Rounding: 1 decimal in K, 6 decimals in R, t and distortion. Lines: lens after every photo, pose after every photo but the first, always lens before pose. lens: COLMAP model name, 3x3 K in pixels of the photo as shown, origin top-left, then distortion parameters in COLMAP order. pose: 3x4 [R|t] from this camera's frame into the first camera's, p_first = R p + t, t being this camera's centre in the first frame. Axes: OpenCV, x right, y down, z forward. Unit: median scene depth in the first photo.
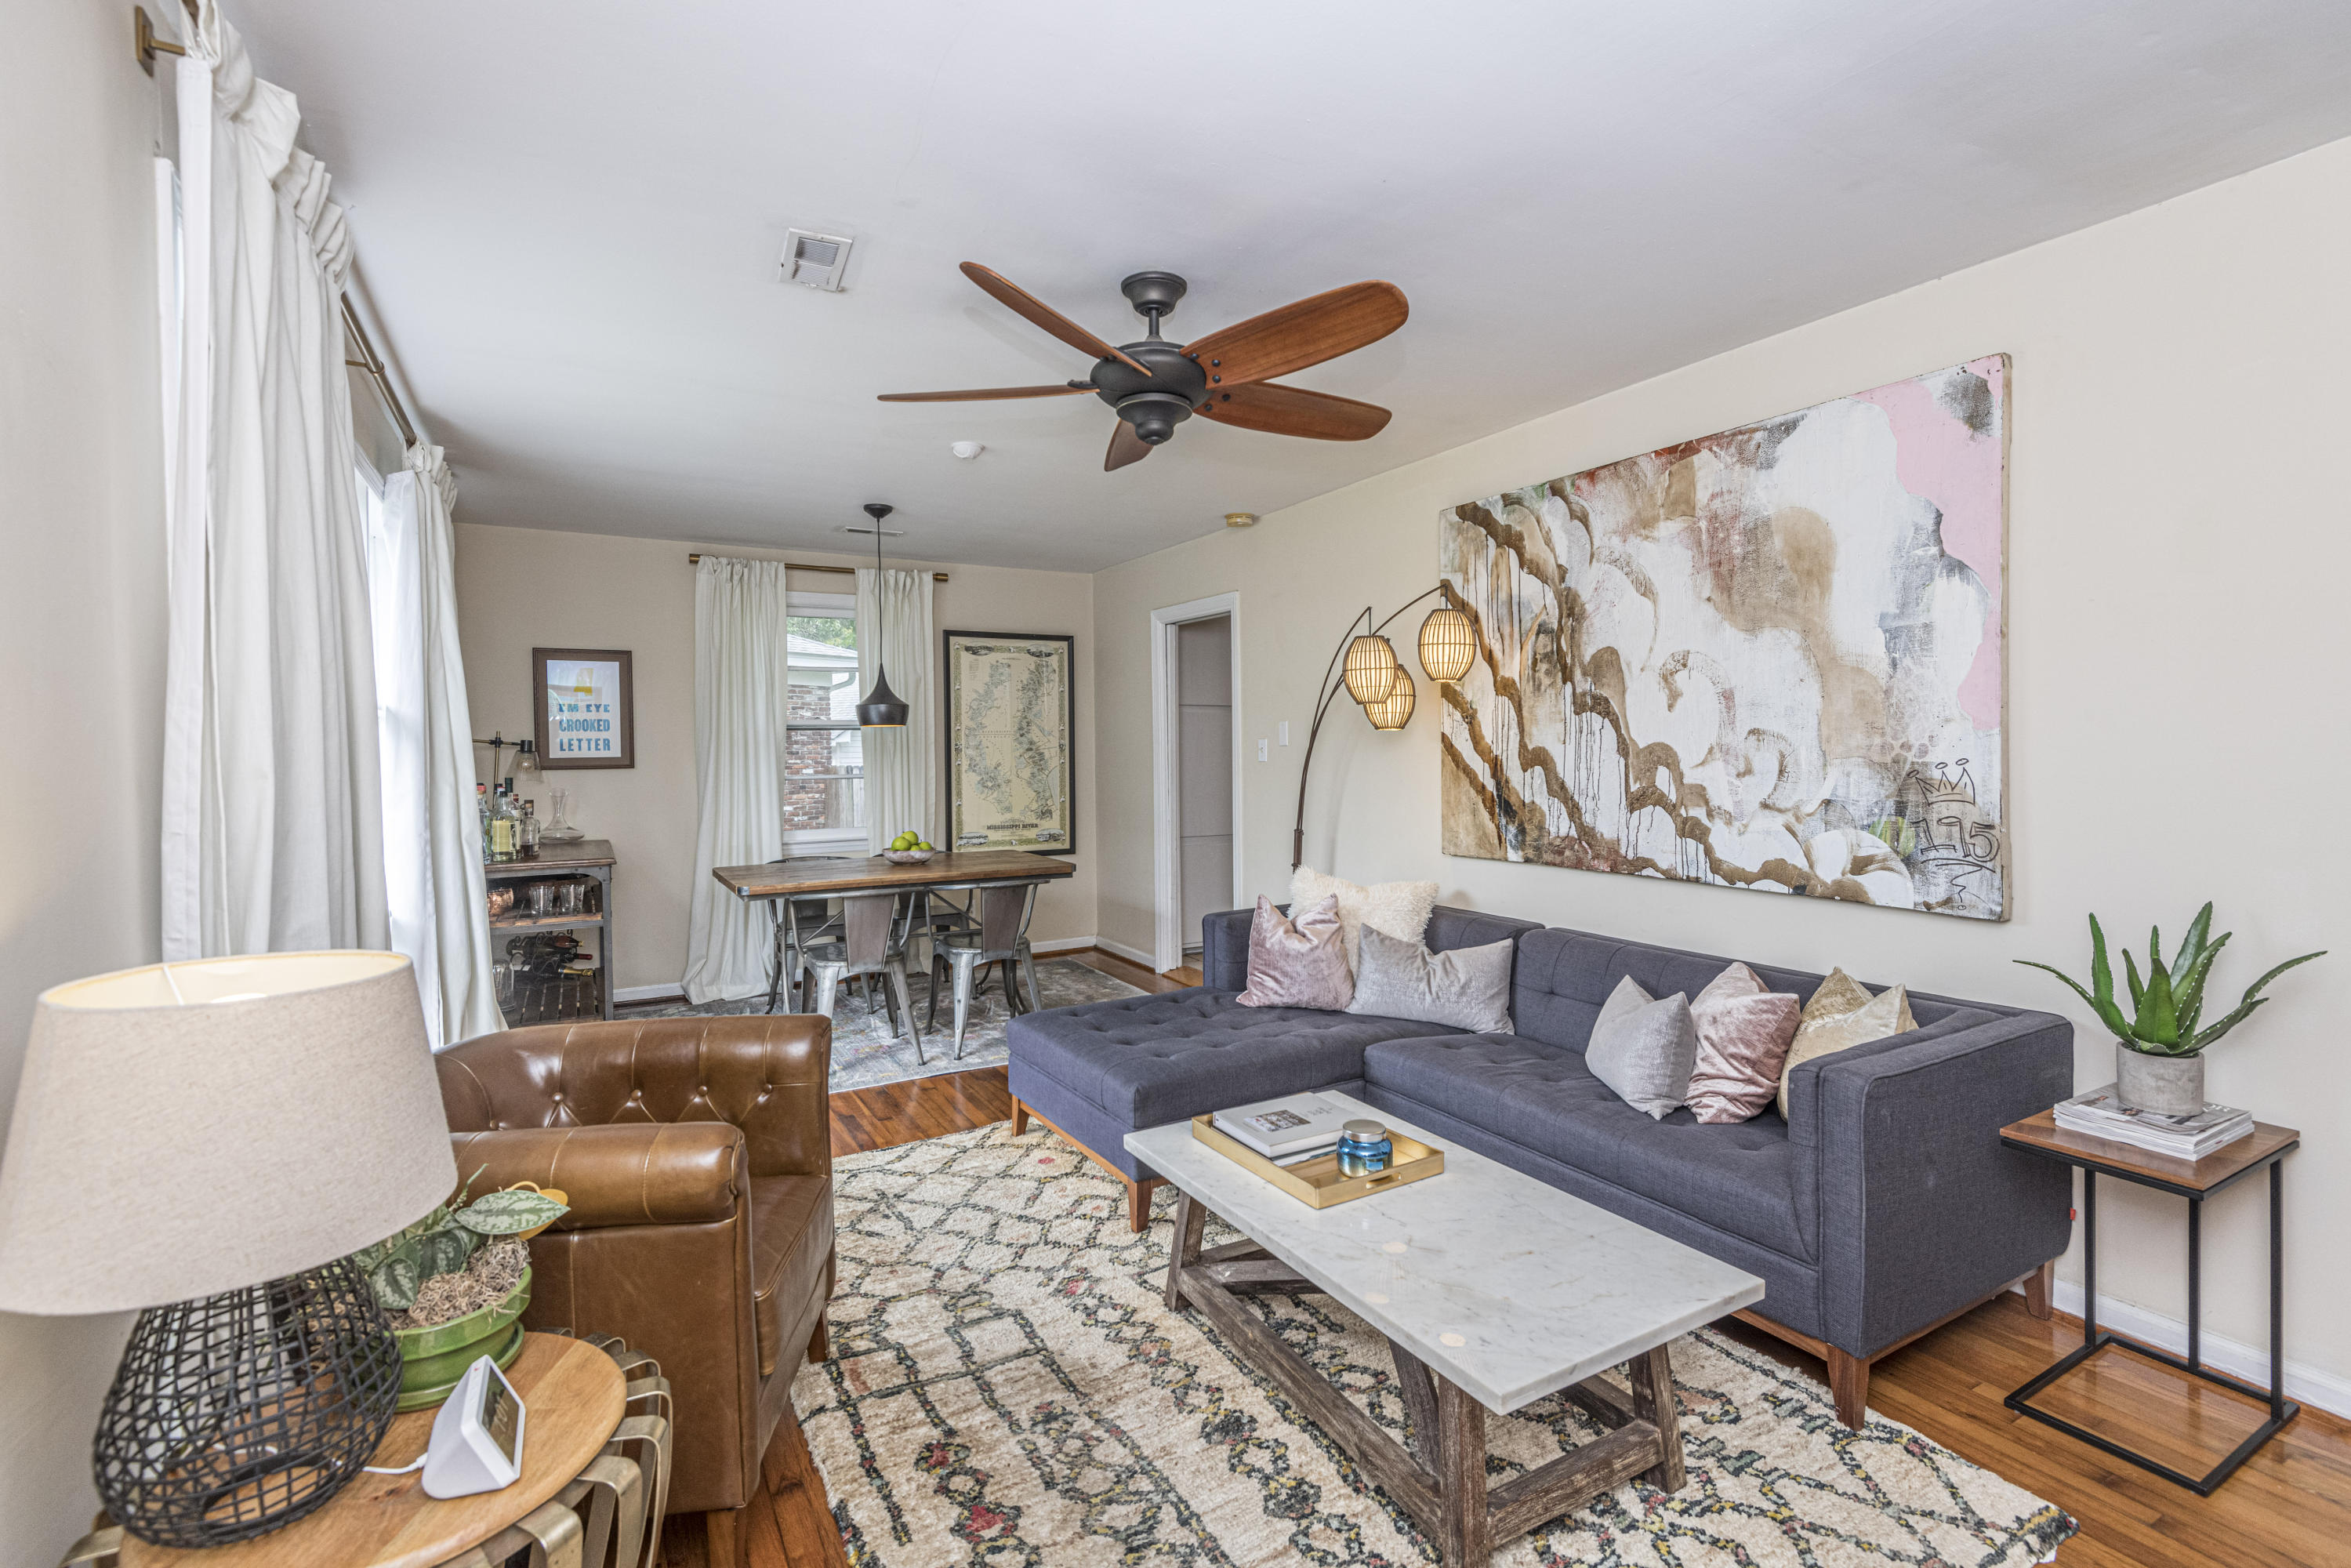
lens RADIAL K [[1056.5, 0, 1181.5], [0, 1056.5, 768.4], [0, 0, 1]] dist [0.024603, -0.012213]
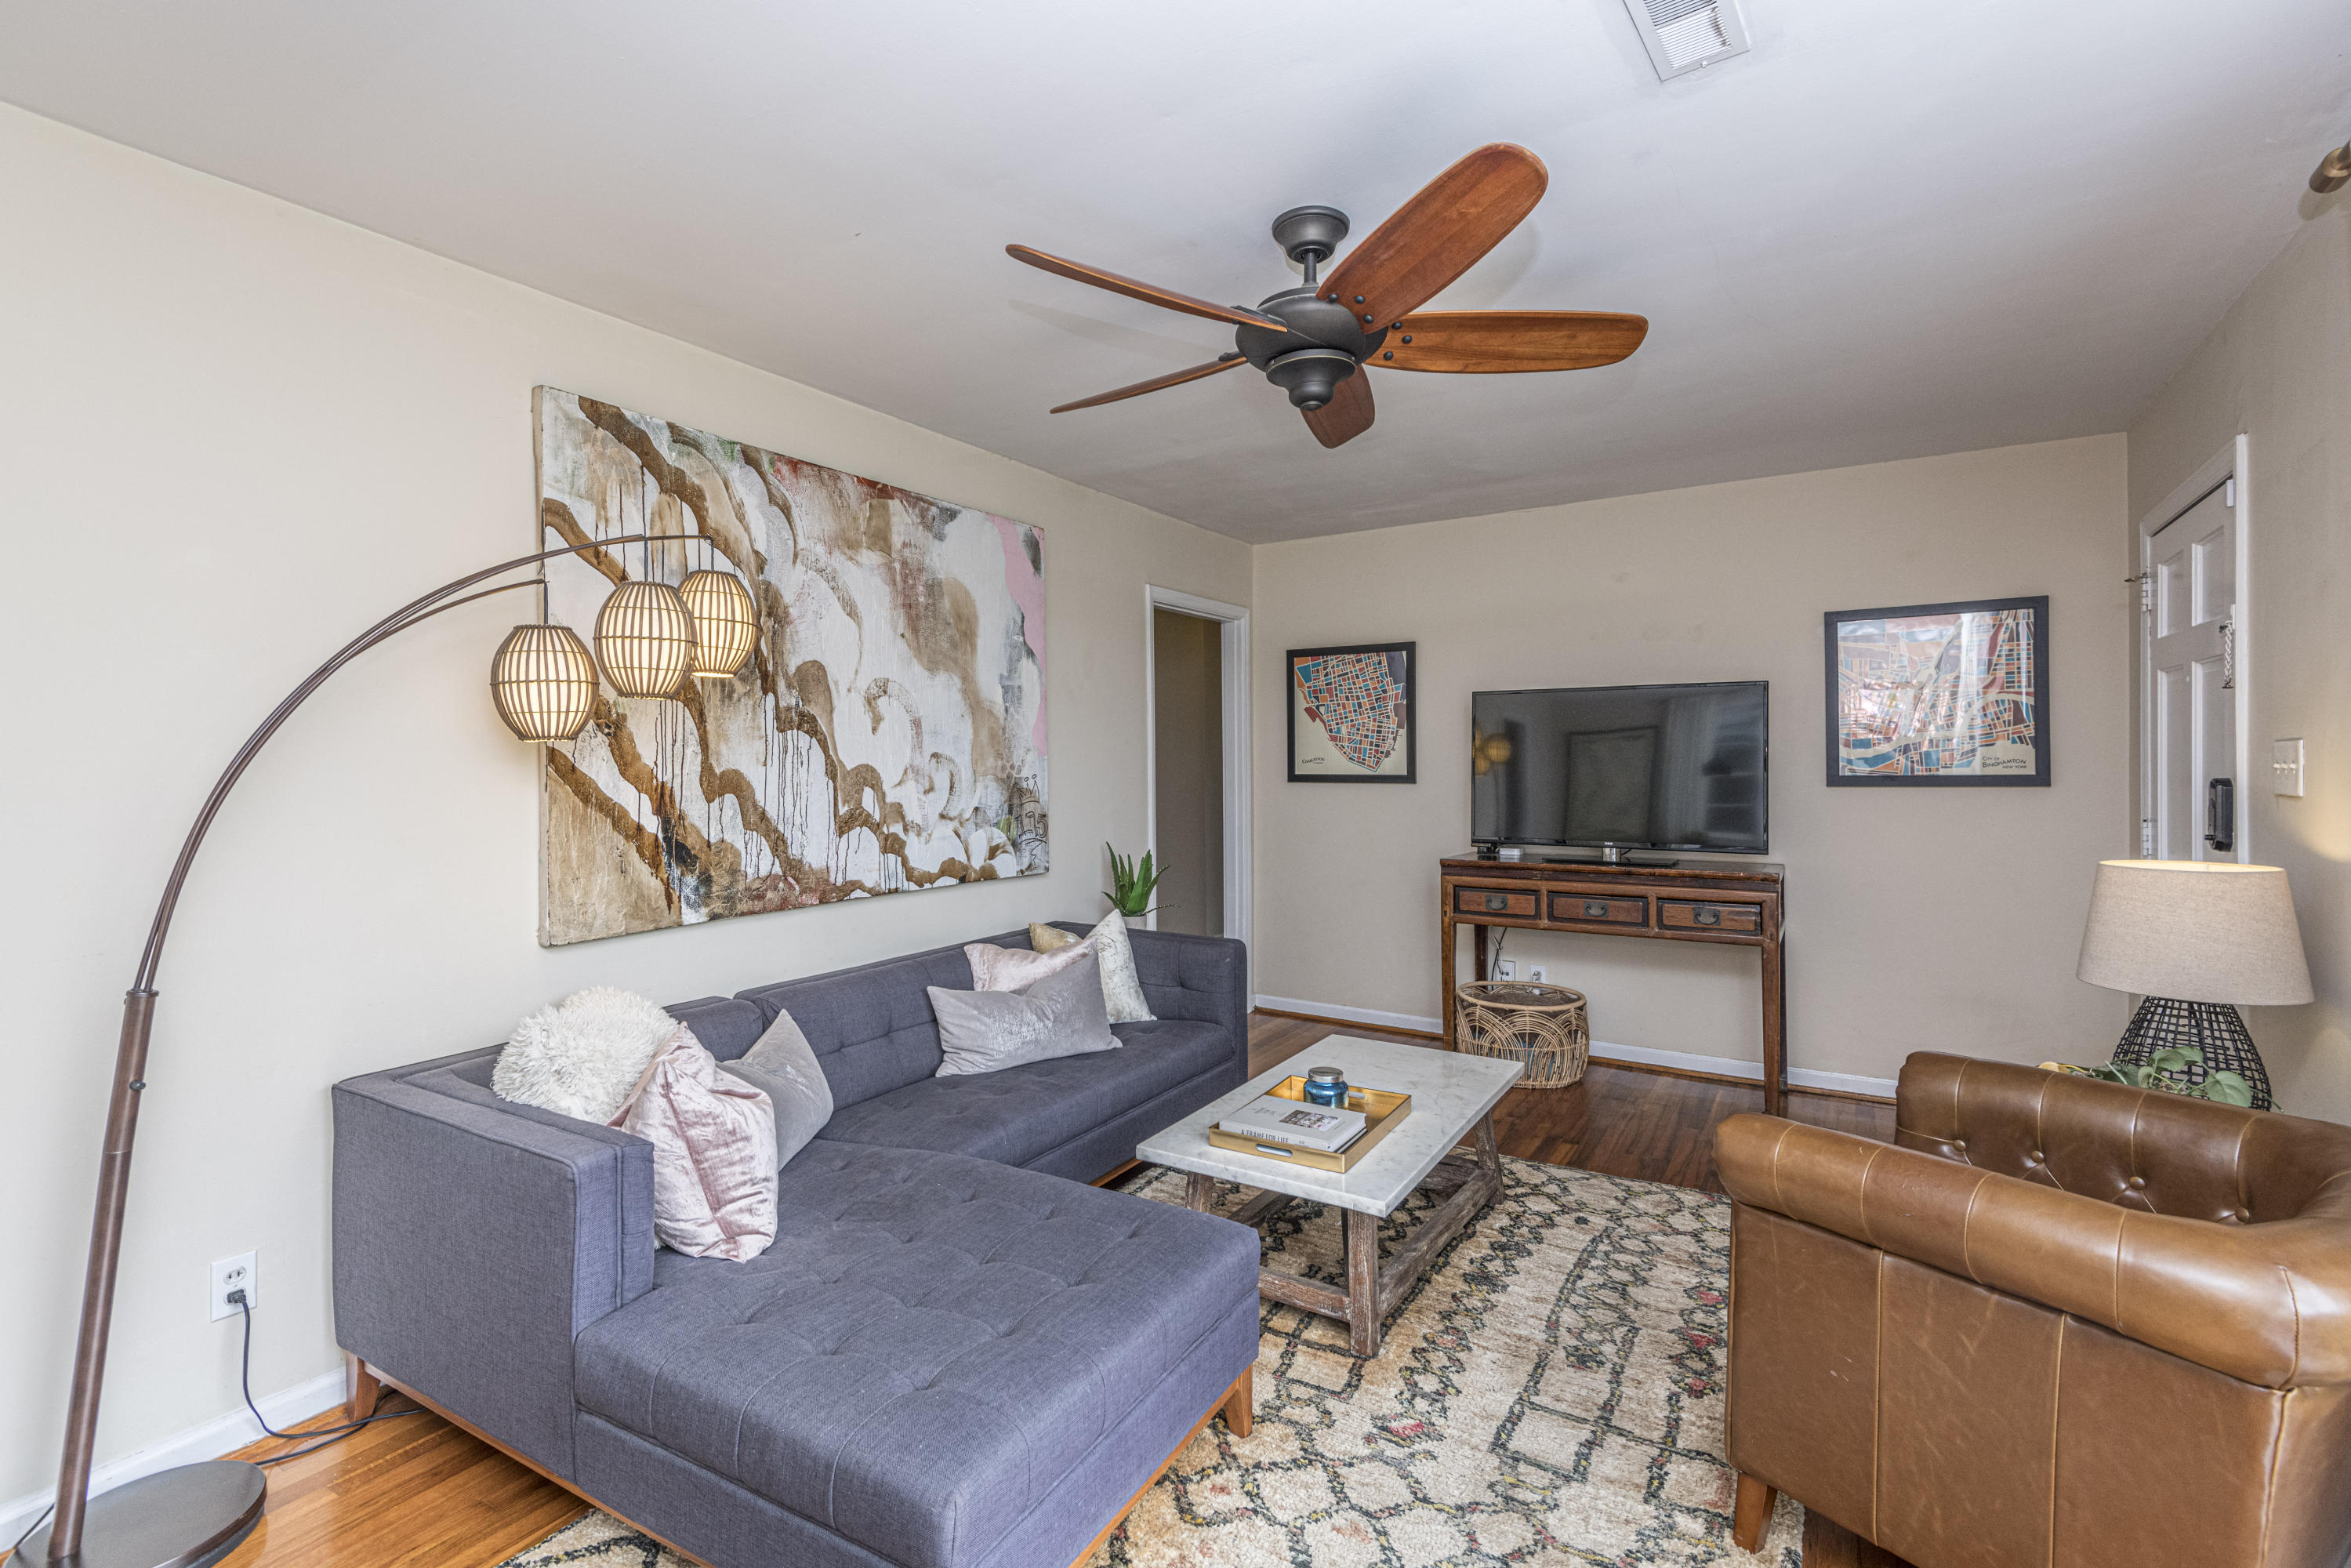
lens RADIAL K [[1056.5, 0, 1180.9], [0, 1056.5, 764.9], [0, 0, 1]] dist [0.024603, -0.012213]
pose [[-0.475182, 0.002506, 0.879884, -0.600693], [0.024972, 0.999632, 0.010639, -0.027587], [-0.879533, 0.027028, -0.475070, 1.243000]]
